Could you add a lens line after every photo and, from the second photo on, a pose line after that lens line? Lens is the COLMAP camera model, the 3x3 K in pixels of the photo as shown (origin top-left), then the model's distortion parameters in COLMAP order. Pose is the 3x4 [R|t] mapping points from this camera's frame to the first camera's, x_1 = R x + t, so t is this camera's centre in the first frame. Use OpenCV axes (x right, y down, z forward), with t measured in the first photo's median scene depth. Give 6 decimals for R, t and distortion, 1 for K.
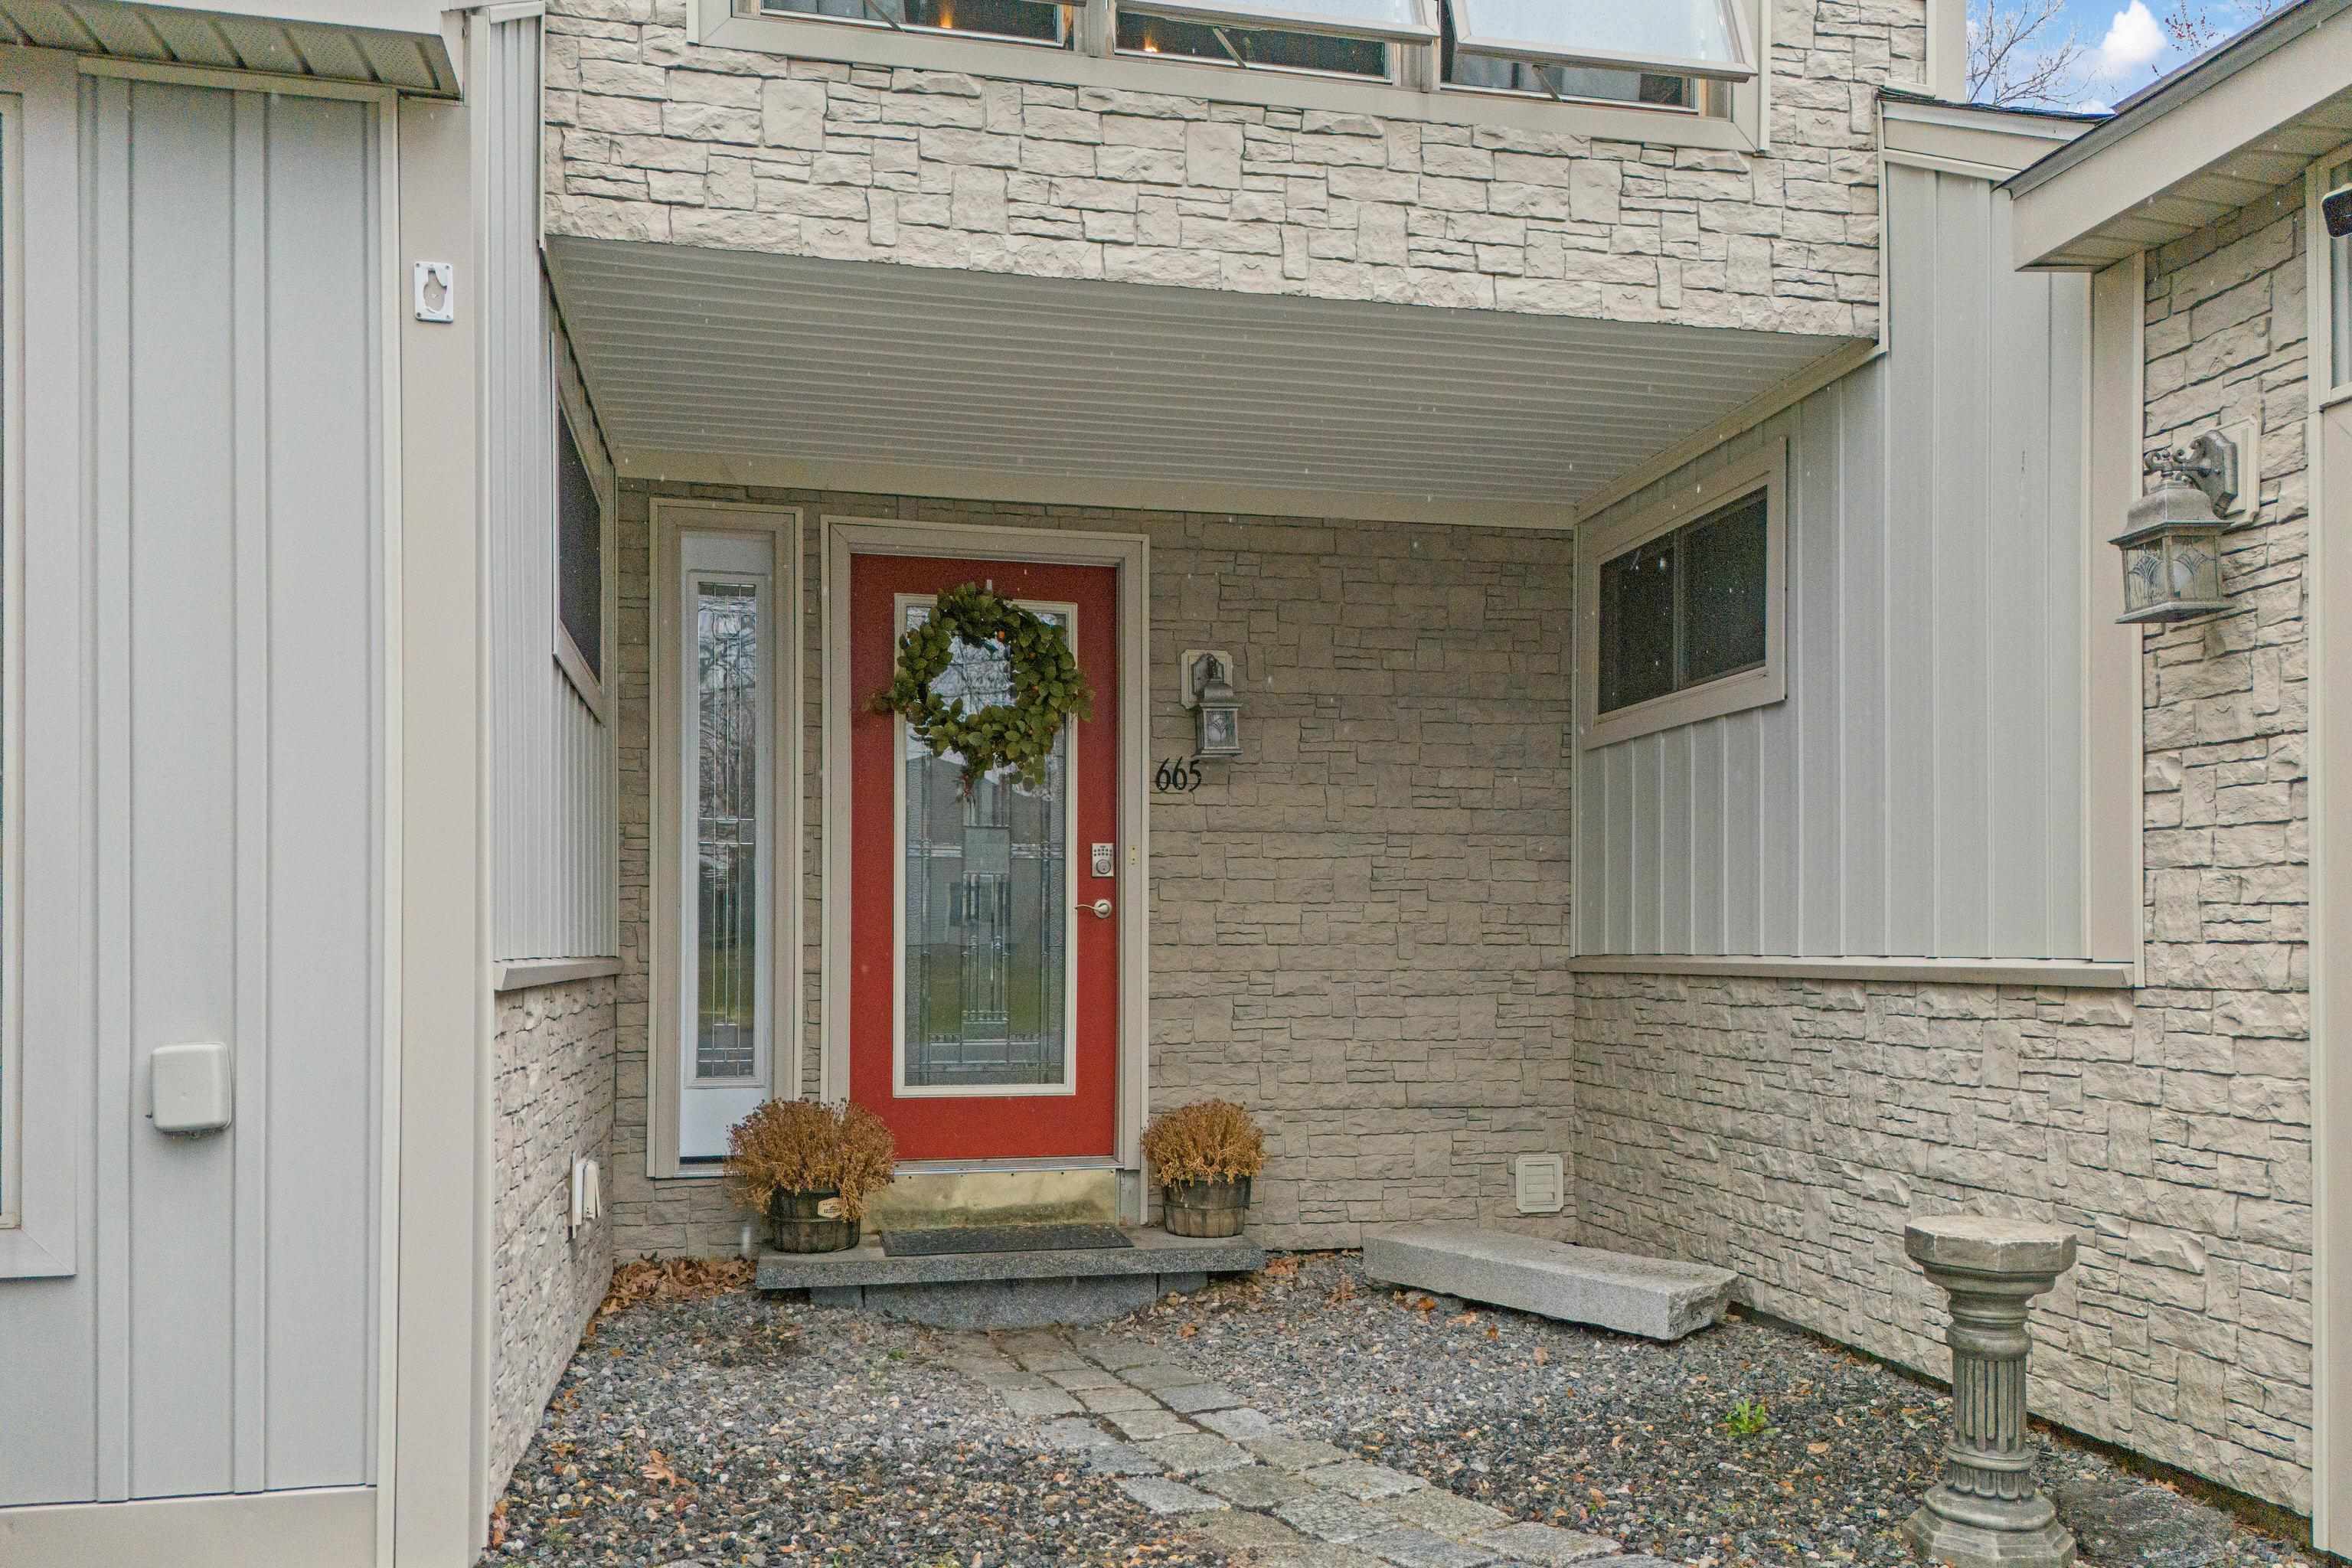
lens RADIAL K [[1861.9, 0, 1179.6], [0, 1861.9, 931.4], [0, 0, 1]] dist [0.082156, -0.072971]
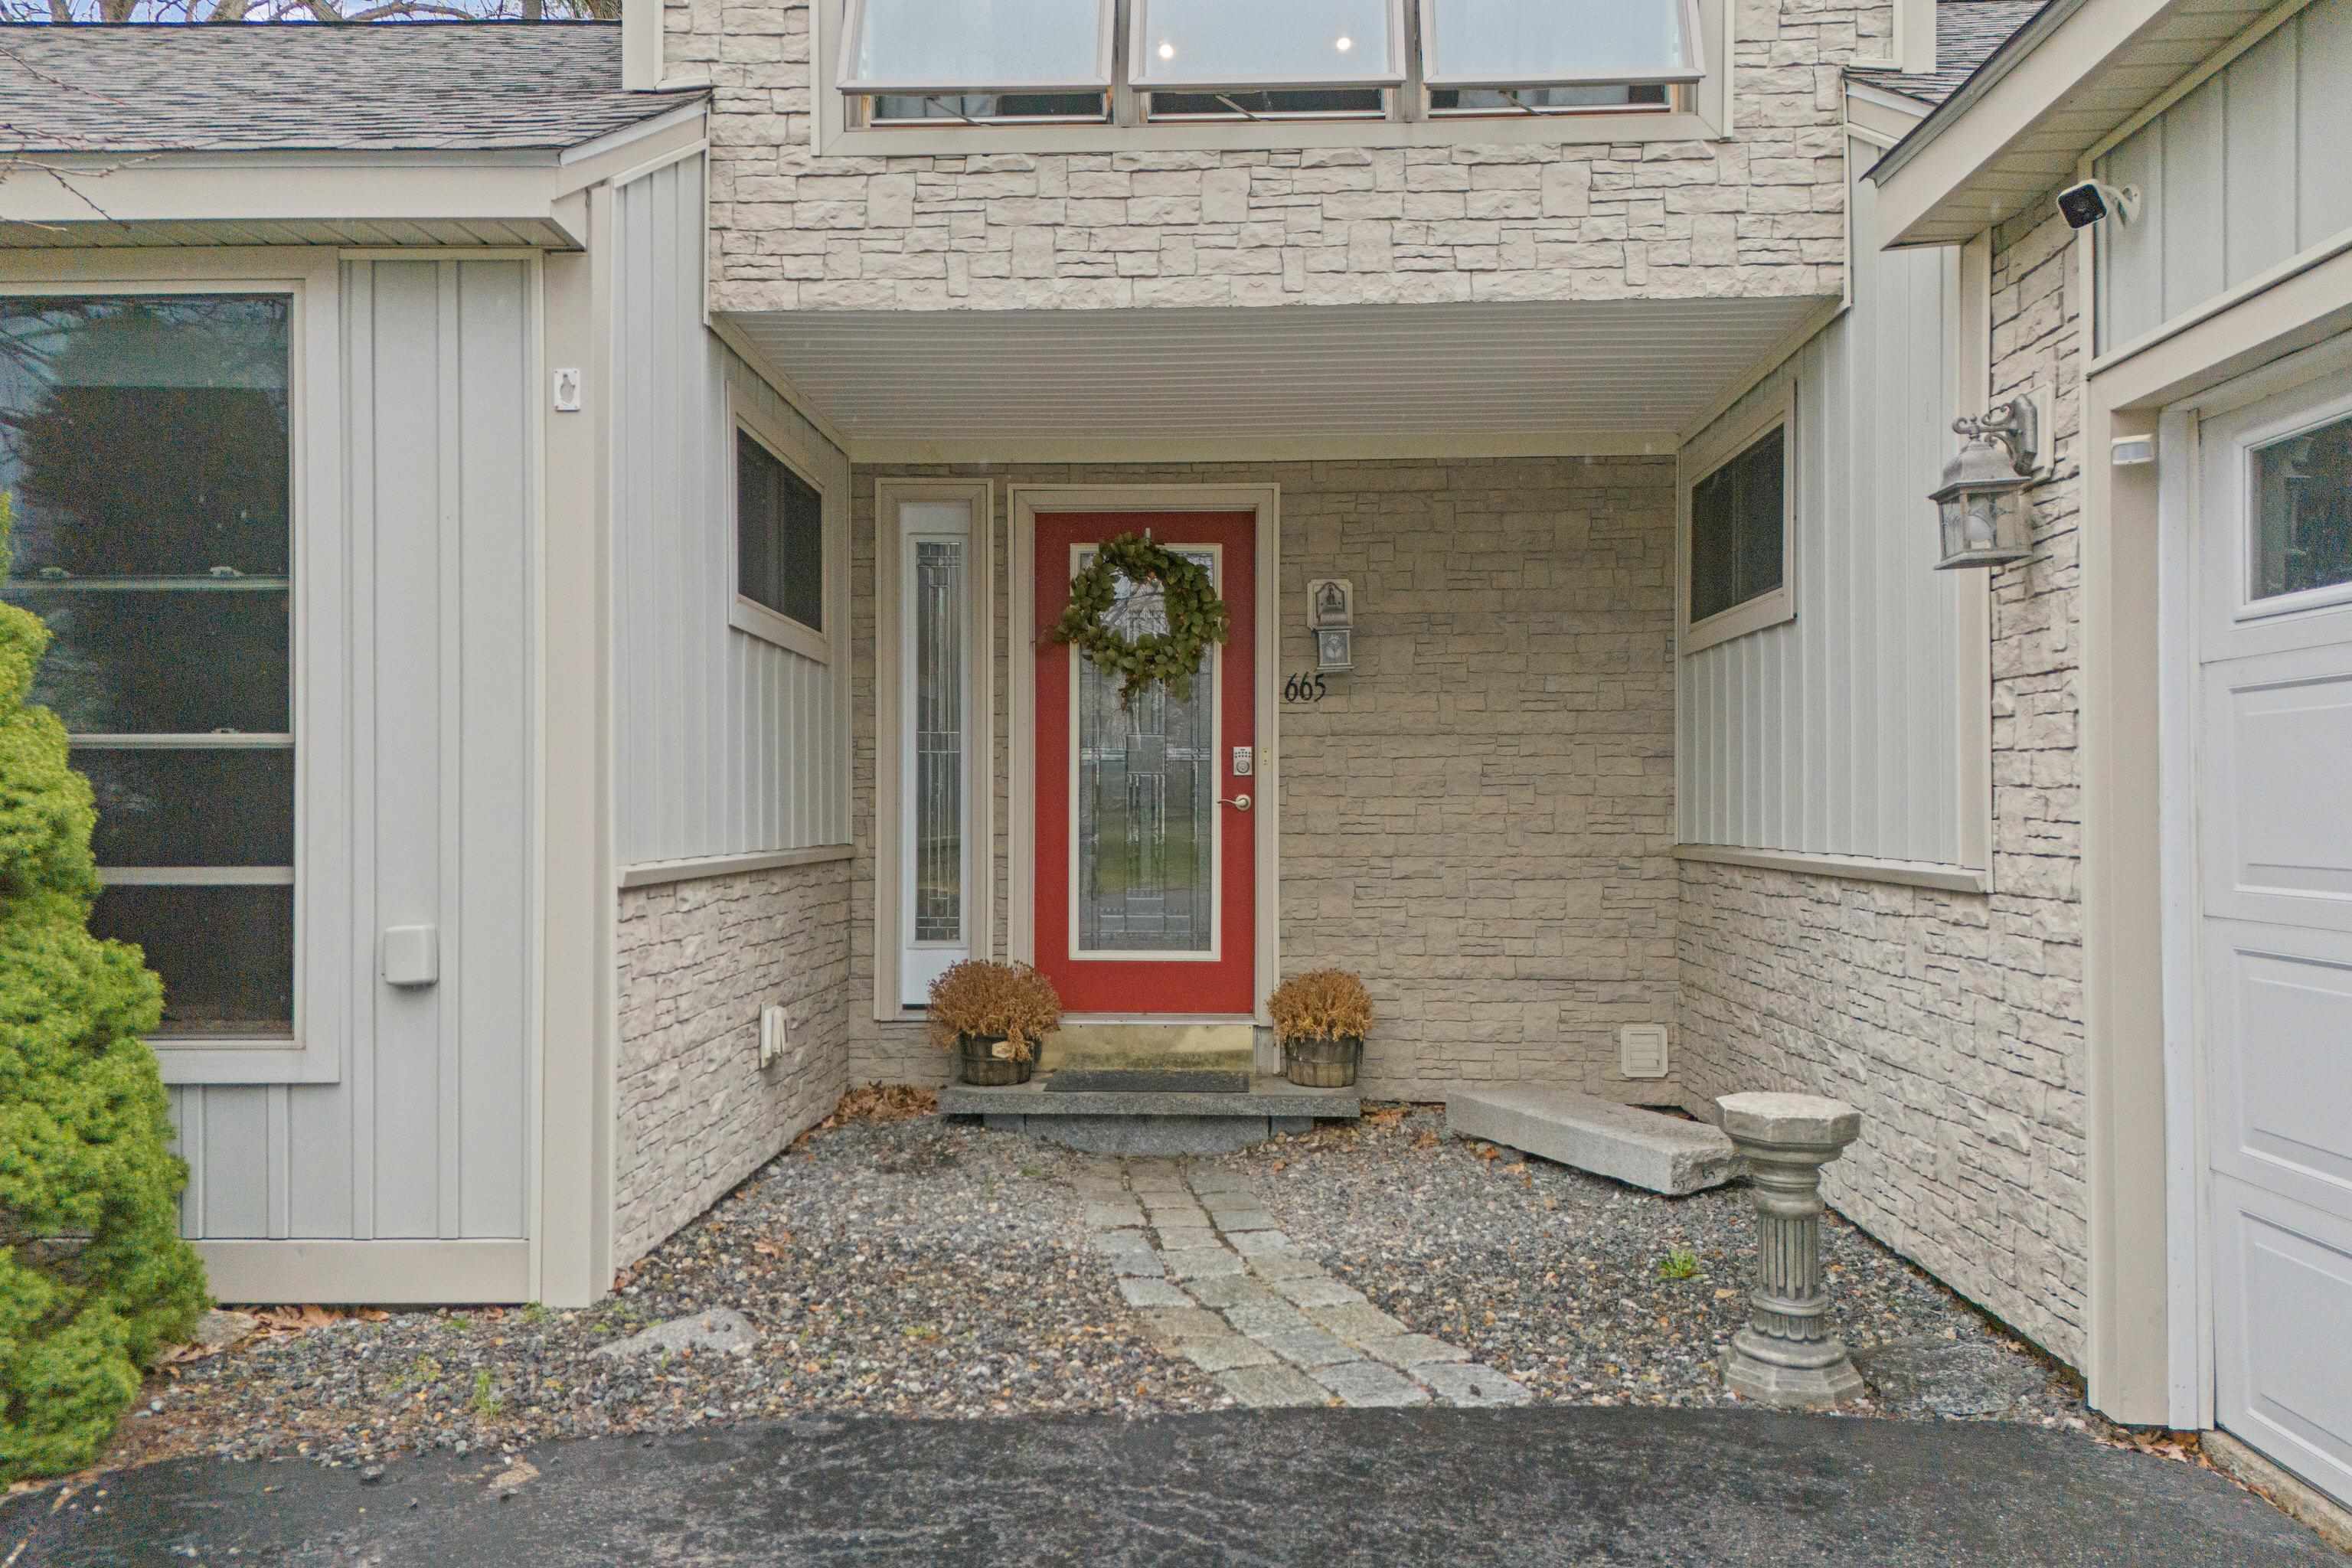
lens RADIAL K [[1767.8, 0, 1166.4], [0, 1767.8, 784.7], [0, 0, 1]] dist [0.102680, -0.119095]
pose [[0.965625, -0.004930, -0.259893, 0.270490], [0.004583, 0.999988, -0.001940, -0.029052], [0.259900, 0.000682, 0.965635, -0.118671]]
